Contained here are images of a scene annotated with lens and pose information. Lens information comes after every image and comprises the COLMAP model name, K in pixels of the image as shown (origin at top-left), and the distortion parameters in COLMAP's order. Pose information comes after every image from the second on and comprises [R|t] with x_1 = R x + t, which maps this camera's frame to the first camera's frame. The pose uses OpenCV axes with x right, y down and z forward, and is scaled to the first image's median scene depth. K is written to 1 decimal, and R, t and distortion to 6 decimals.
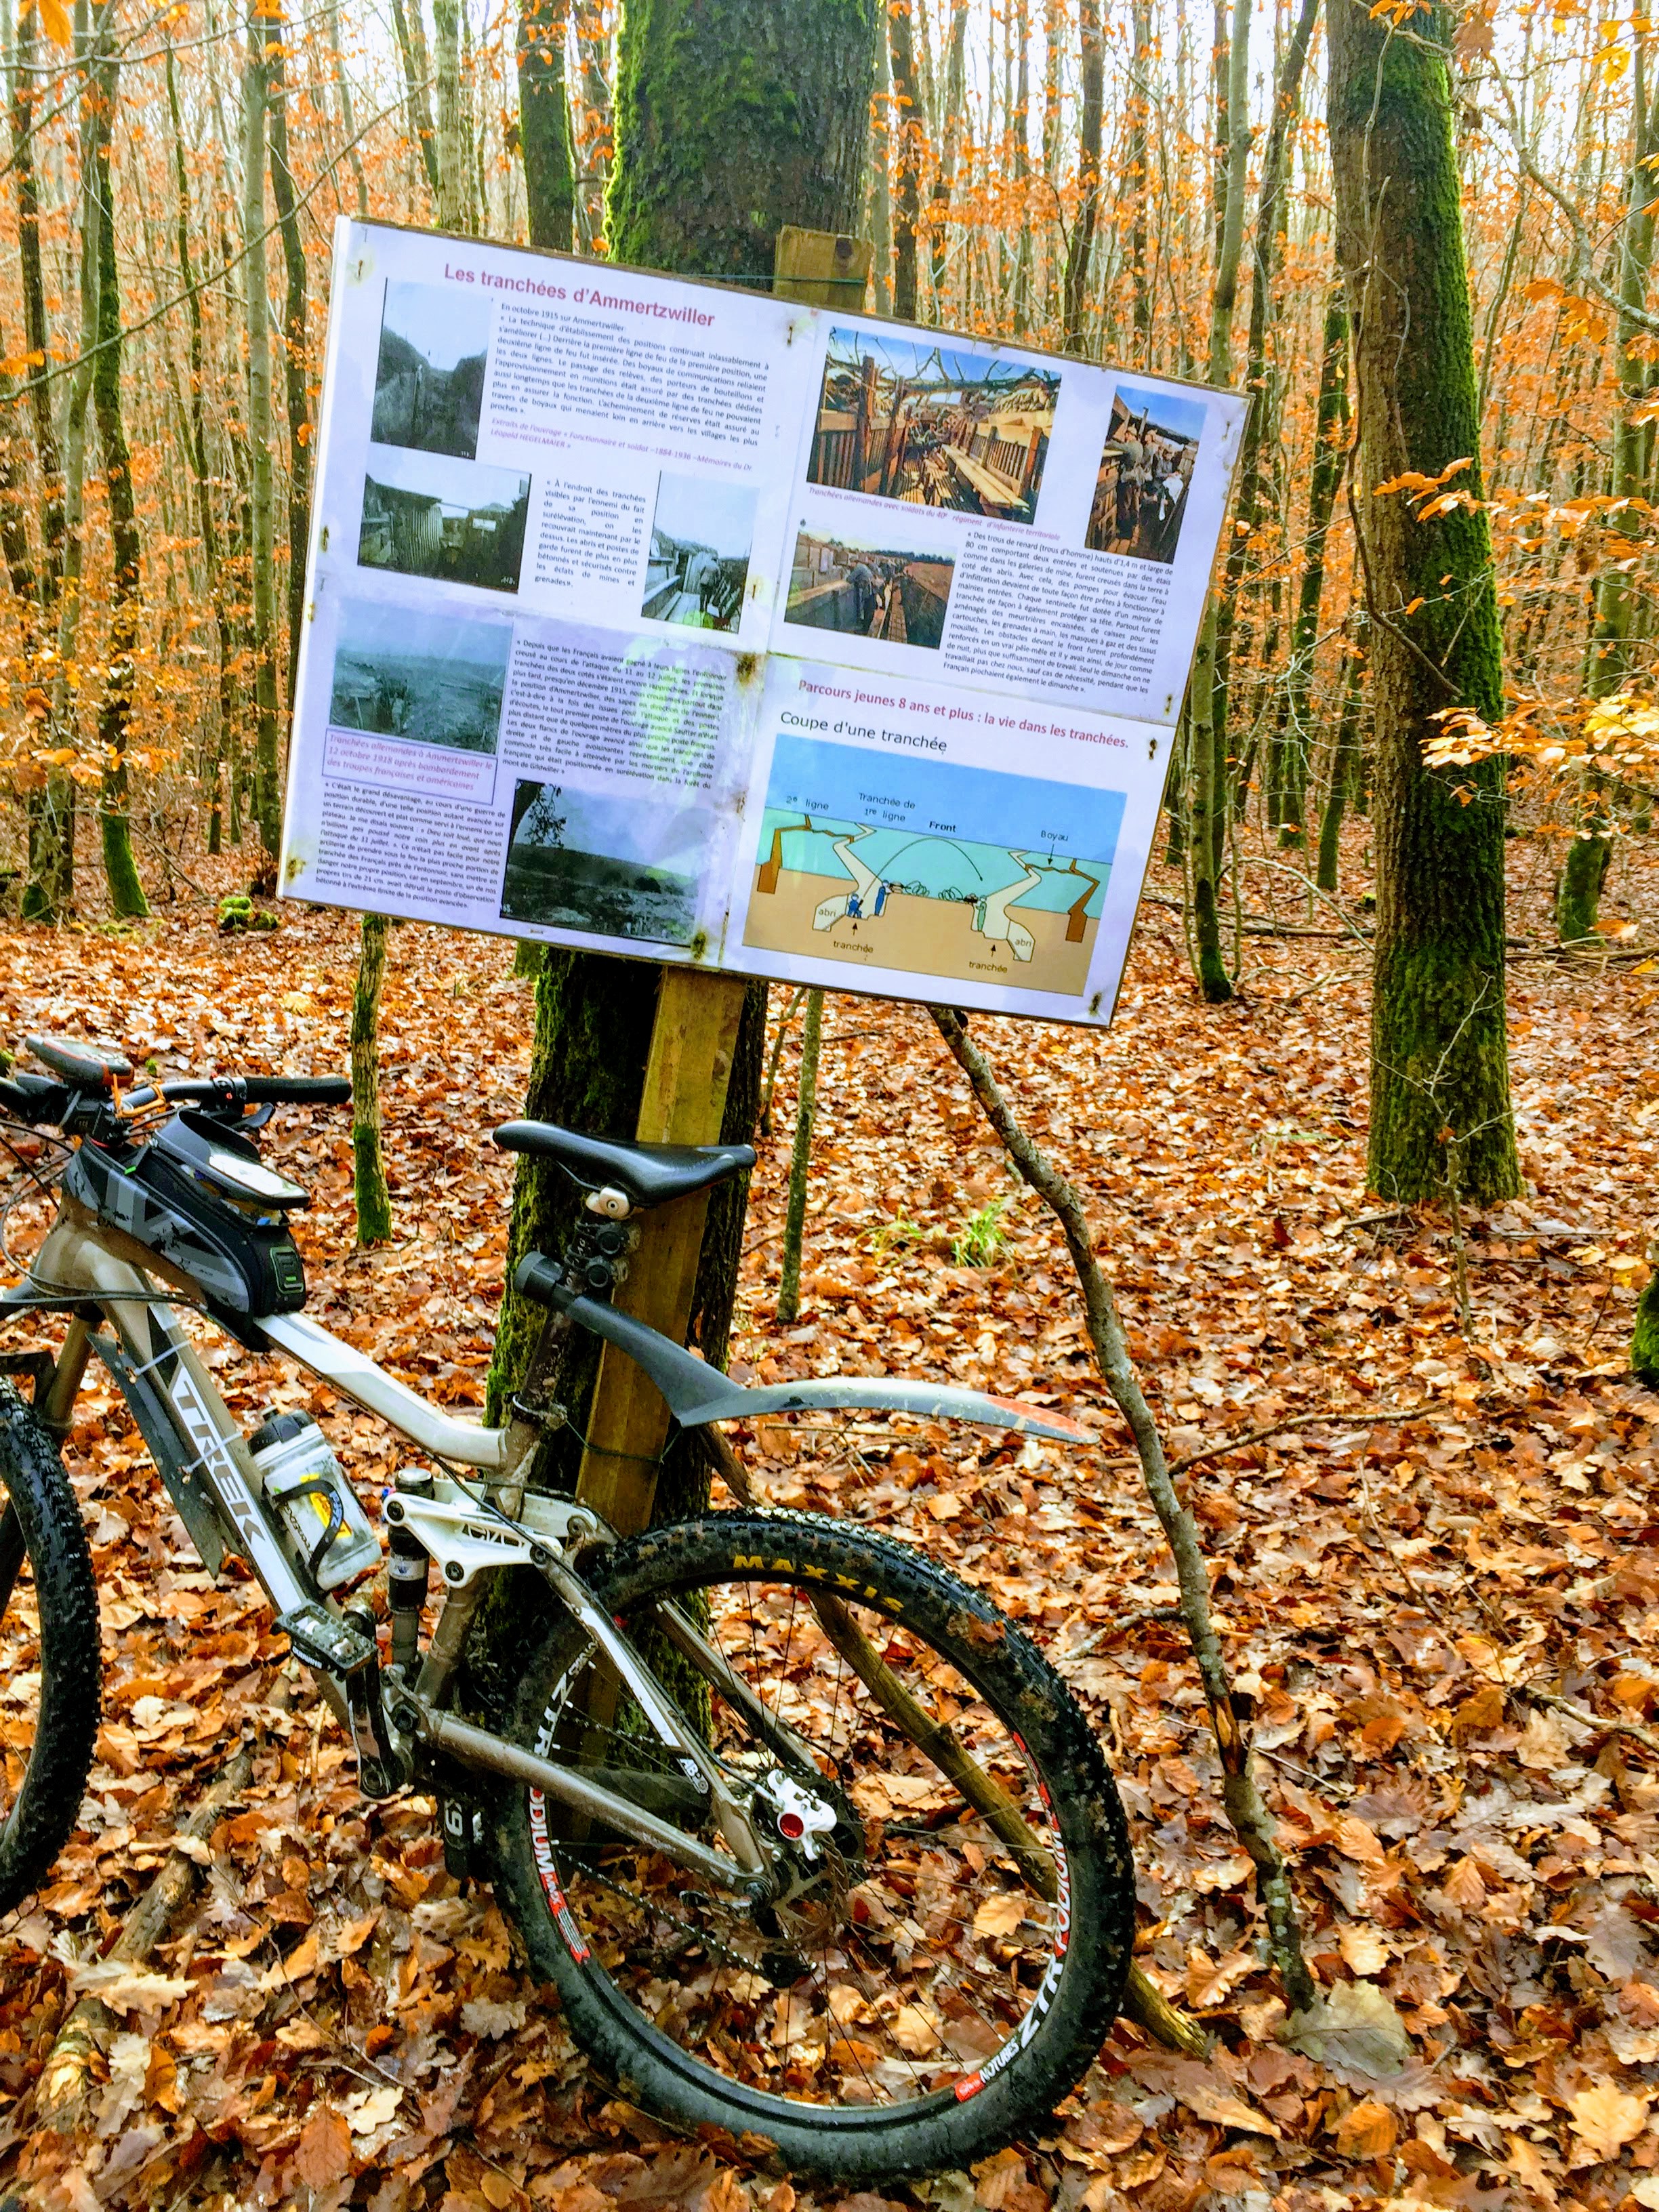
lens RADIAL K [[1859.0, 0, 827.2], [0, 1859.0, 1109.0], [0, 0, 1]] dist [0.053152, -0.007473]
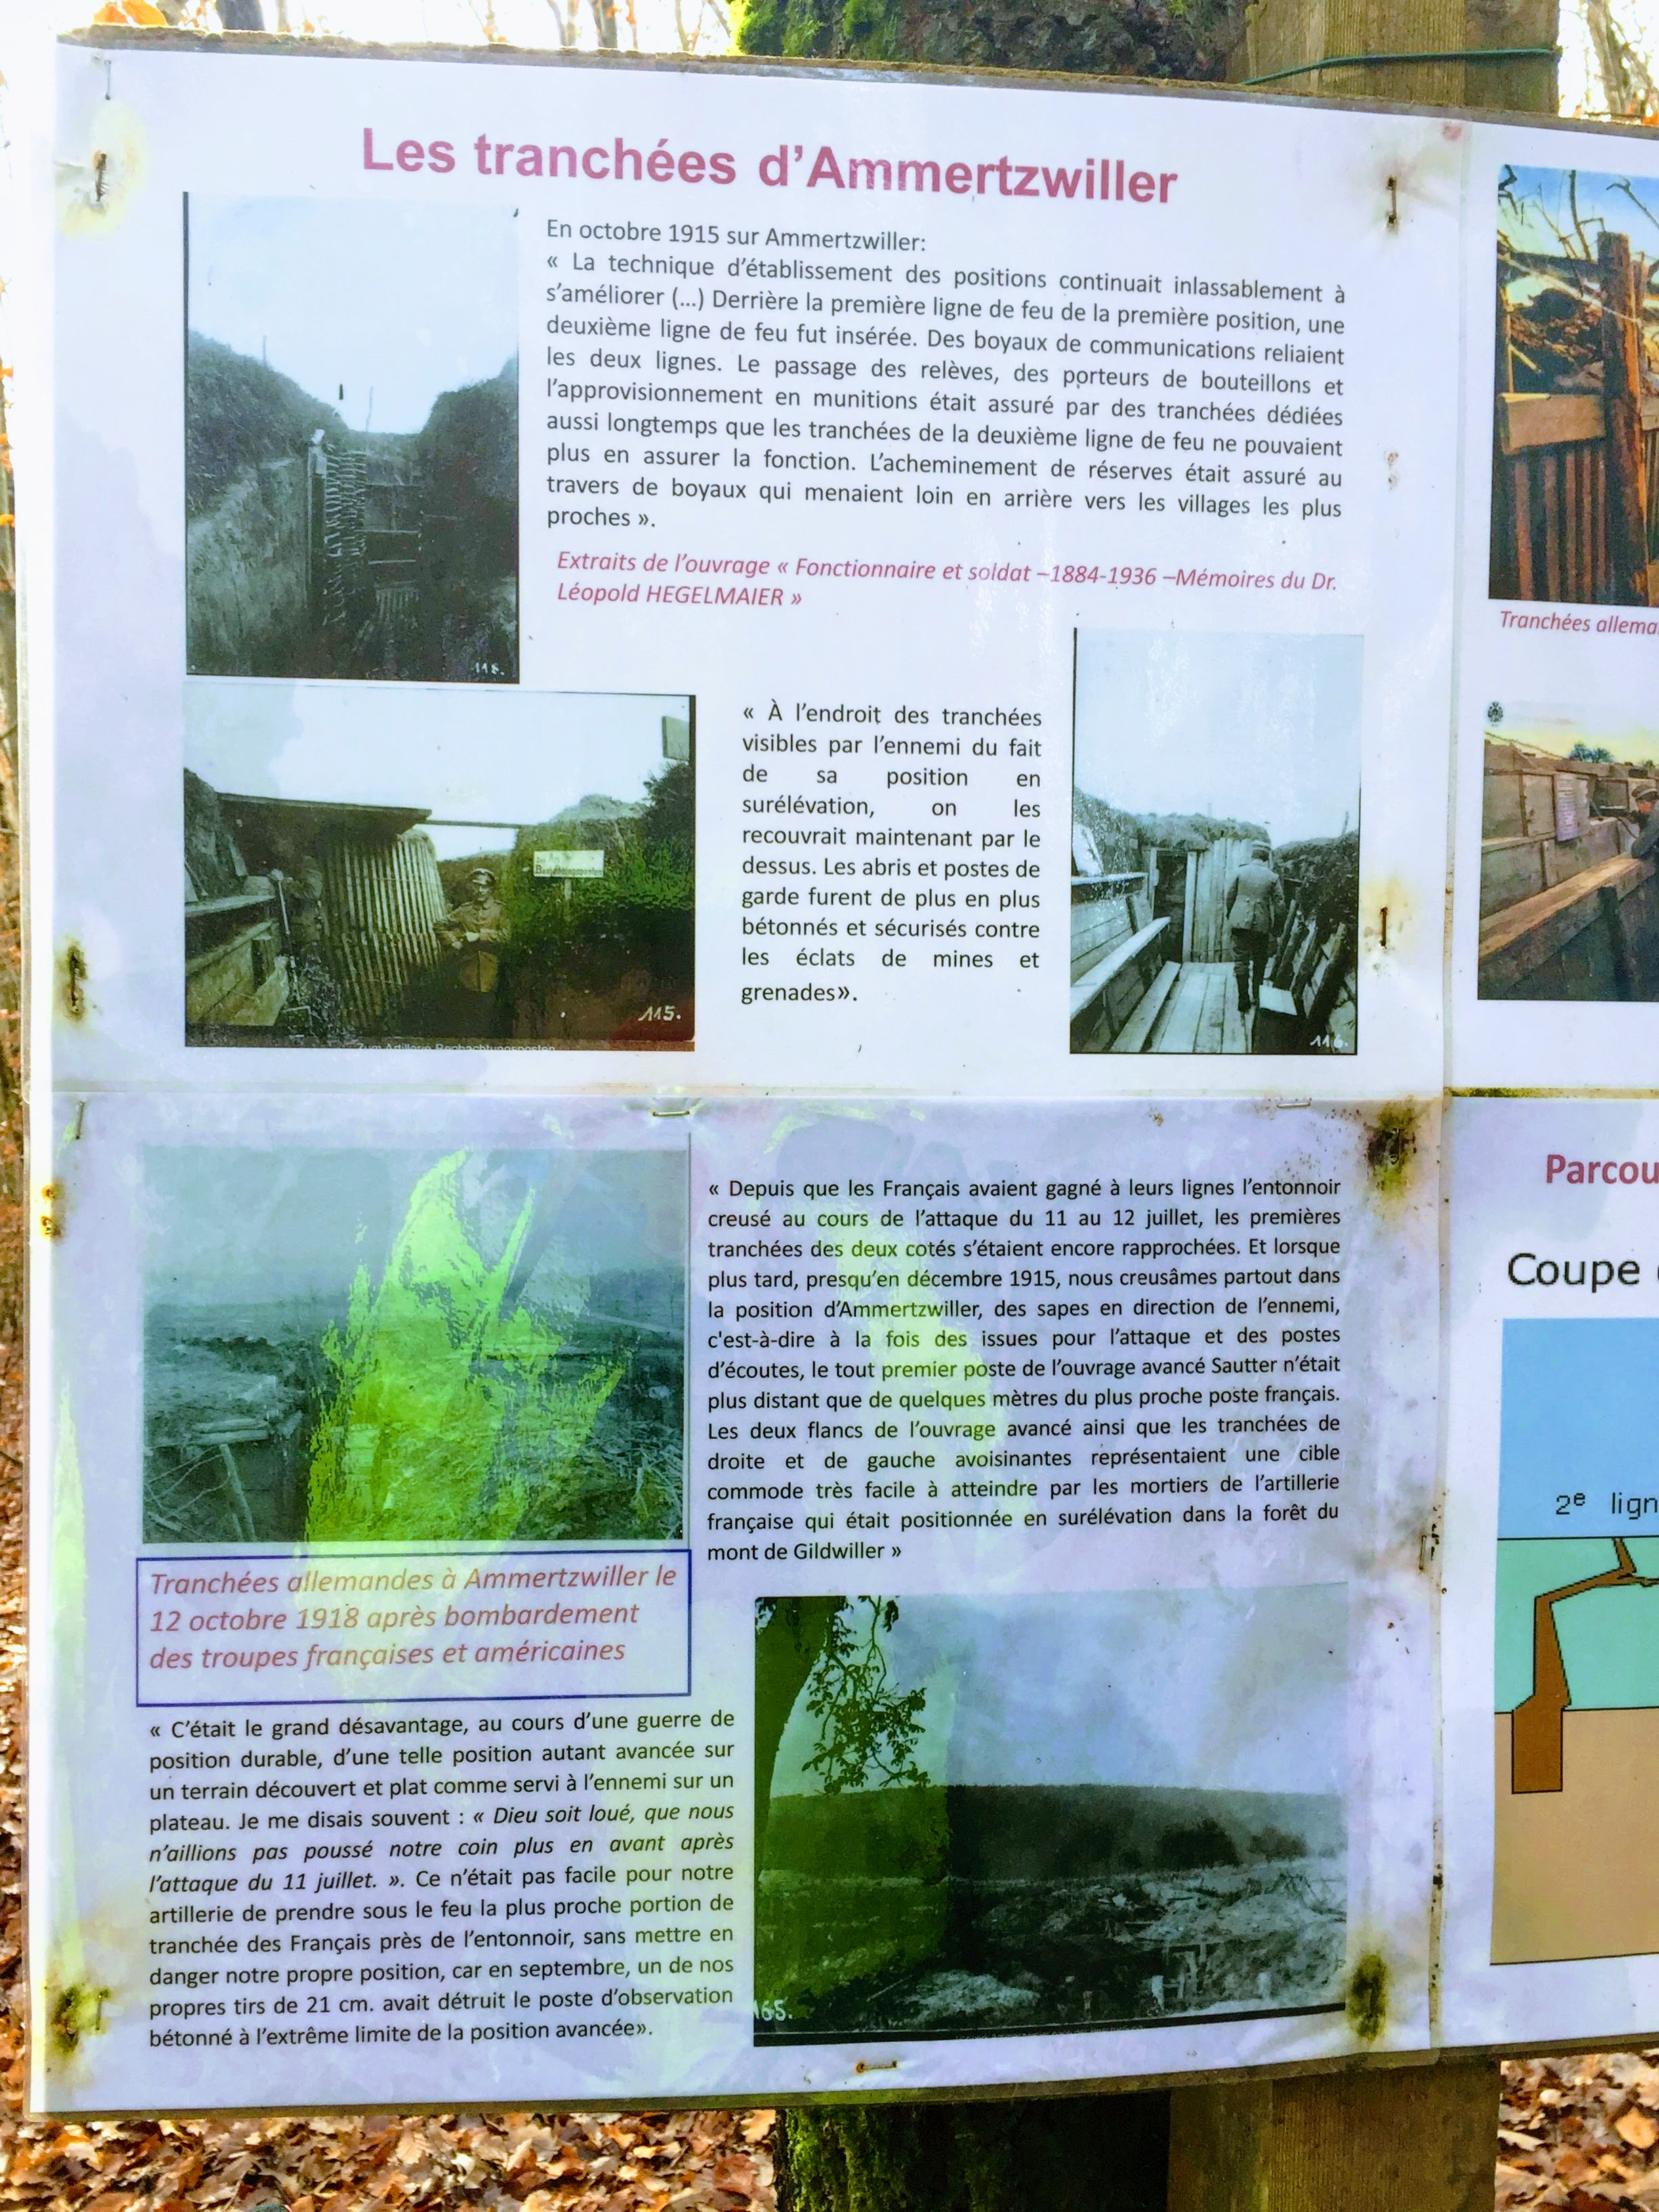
lens RADIAL K [[1859.0, 0, 830.9], [0, 1859.0, 1101.9], [0, 0, 1]] dist [0.053152, -0.007473]
pose [[0.982301, -0.162665, 0.092869, -0.173882], [0.178553, 0.963004, -0.201848, -0.196945], [-0.056600, 0.214858, 0.975004, 0.684476]]
